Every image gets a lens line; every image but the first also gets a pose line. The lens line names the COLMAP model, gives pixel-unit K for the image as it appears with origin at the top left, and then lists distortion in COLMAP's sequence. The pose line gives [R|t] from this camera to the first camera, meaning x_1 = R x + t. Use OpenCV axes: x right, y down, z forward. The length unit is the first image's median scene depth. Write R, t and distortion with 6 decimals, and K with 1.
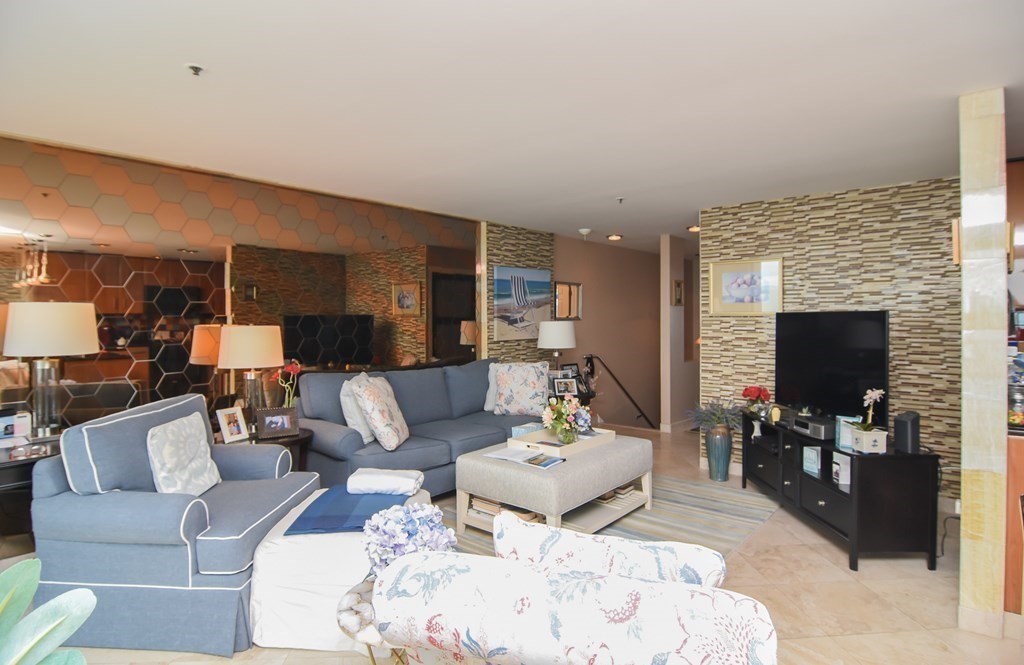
lens RADIAL K [[546.1, 0, 514.1], [0, 546.1, 318.7], [0, 0, 1]] dist [-0.016246, -0.005003]
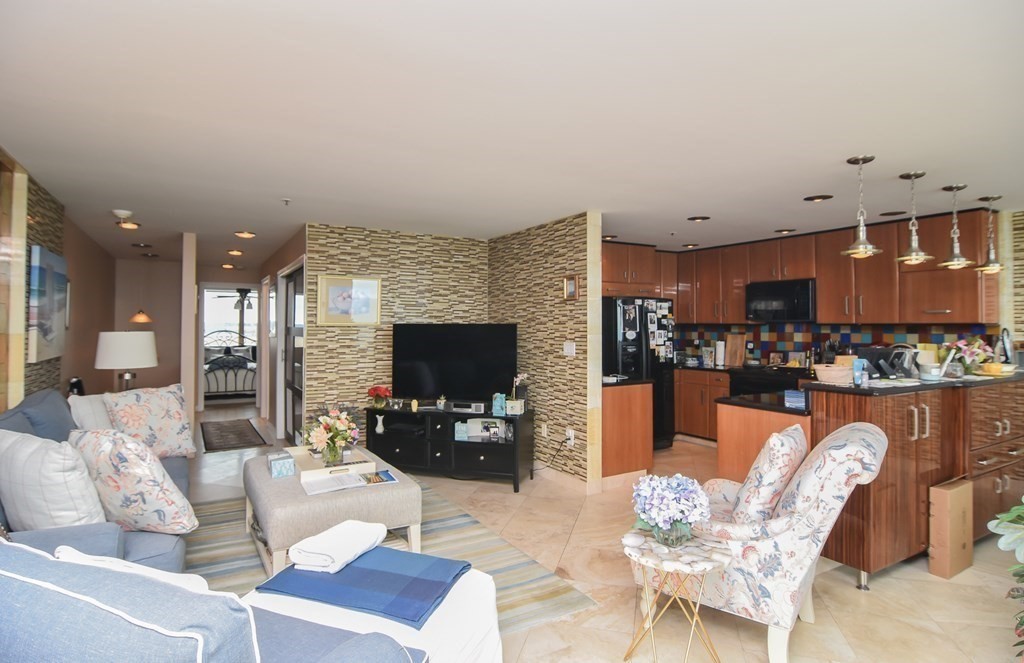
lens RADIAL K [[546.1, 0, 510.8], [0, 546.1, 315.8], [0, 0, 1]] dist [-0.016246, -0.005003]
pose [[0.316564, 0.023061, 0.948291, -0.562319], [-0.001797, 0.999717, -0.023712, -0.000469], [-0.948570, 0.005803, 0.316516, 0.339141]]
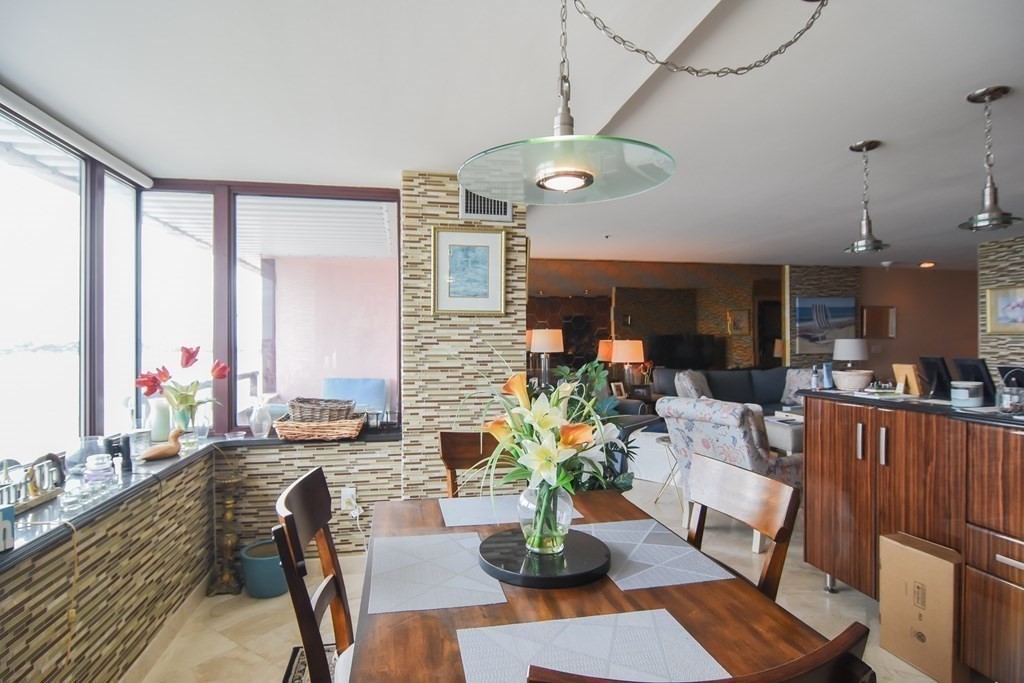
lens RADIAL K [[549.9, 0, 502.7], [0, 549.9, 339.6], [0, 0, 1]] dist [-0.007203, -0.009932]
pose [[0.783125, 0.001544, -0.621862, 0.292451], [-0.001328, 0.999999, 0.000810, 0.007185], [0.621862, 0.000192, 0.783126, -0.613961]]
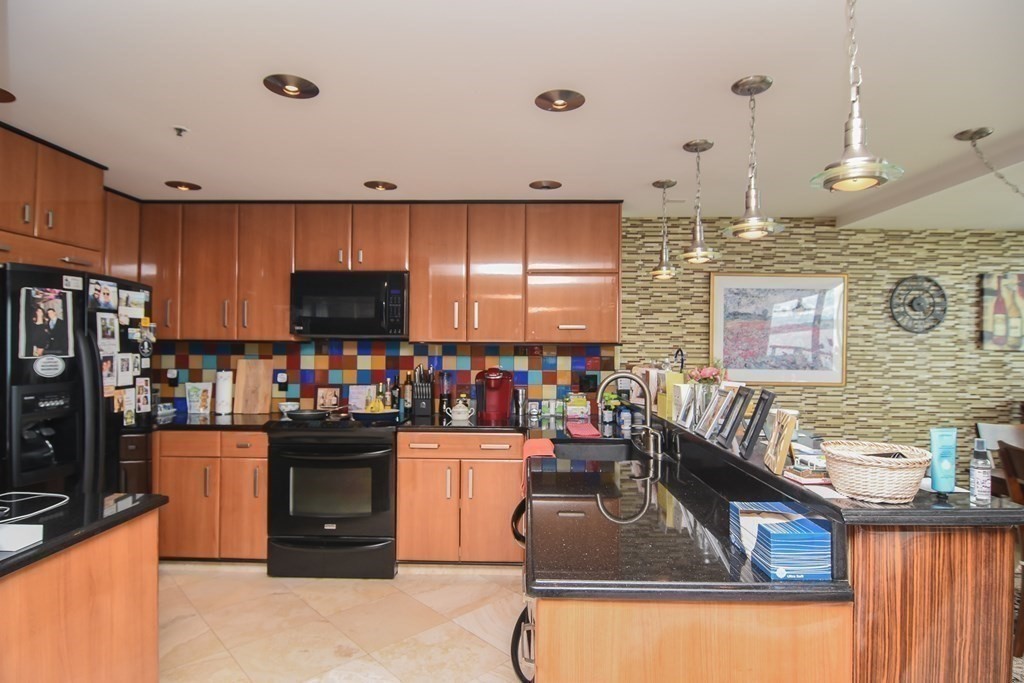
lens RADIAL K [[549.9, 0, 508.5], [0, 549.9, 338.3], [0, 0, 1]] dist [-0.007203, -0.009932]
pose [[-0.641087, 0.013438, 0.767351, 0.109965], [-0.001789, 0.999818, -0.019003, -0.003086], [-0.767466, -0.013555, -0.640946, 0.477254]]
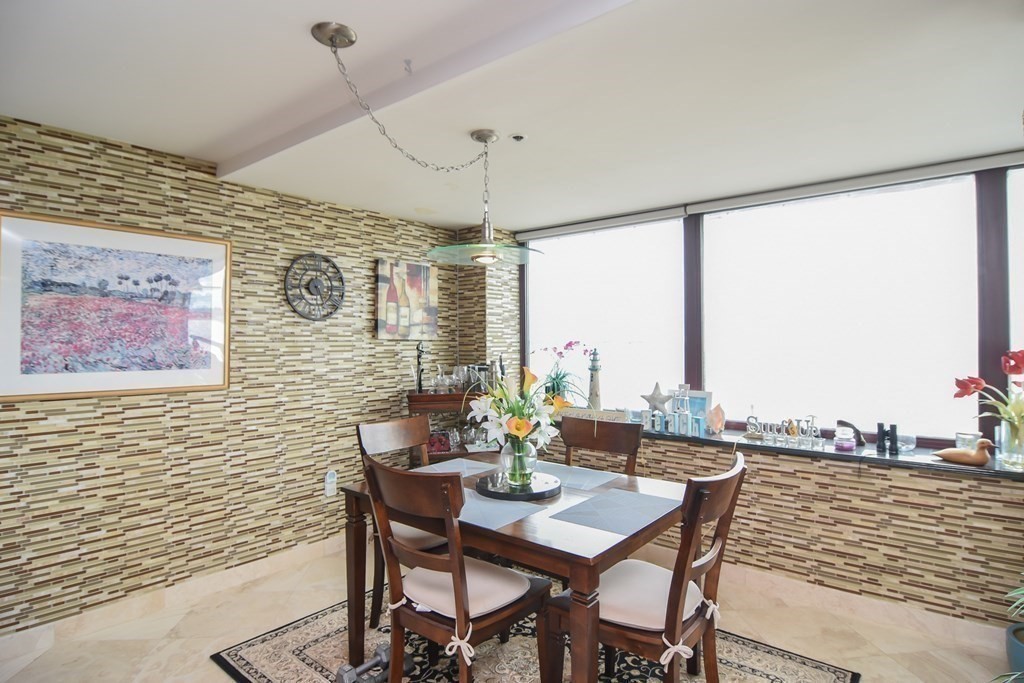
lens RADIAL K [[549.9, 0, 510.0], [0, 549.9, 337.7], [0, 0, 1]] dist [-0.007203, -0.009932]
pose [[-0.999548, 0.009494, -0.028535, 0.113004], [0.009567, 0.999951, -0.002423, -0.000795], [0.028511, -0.002695, -0.999590, 0.173709]]
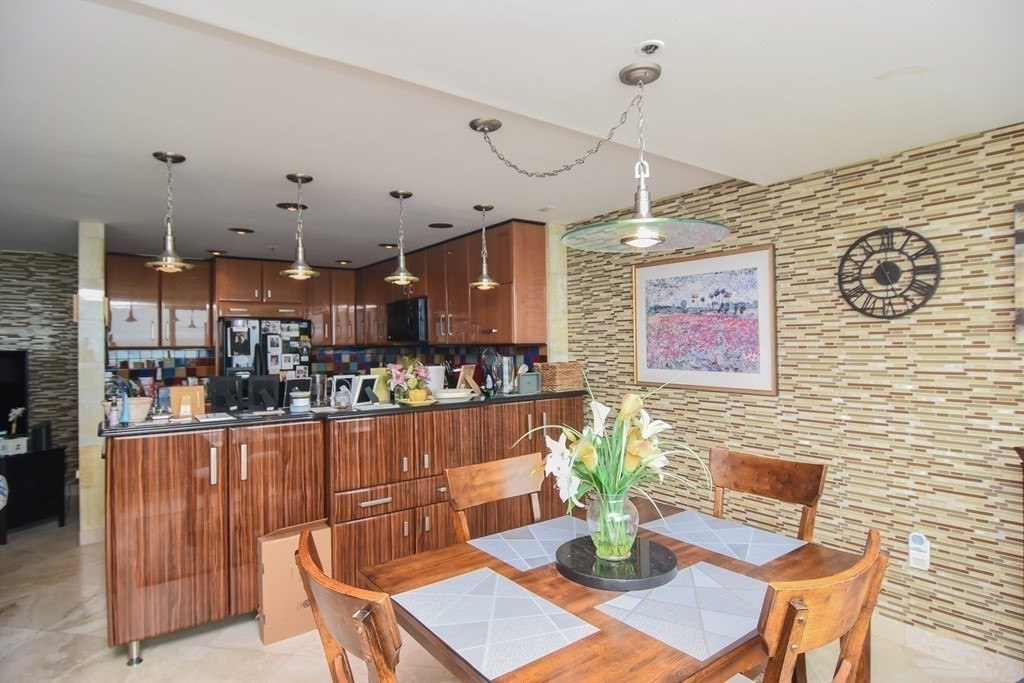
lens RADIAL K [[549.9, 0, 512.5], [0, 549.9, 336.7], [0, 0, 1]] dist [-0.007203, -0.009932]
pose [[0.213239, 0.016558, 0.976860, -0.274838], [0.013245, 0.999716, -0.019837, -0.004785], [-0.976910, 0.017168, 0.212959, -0.347809]]
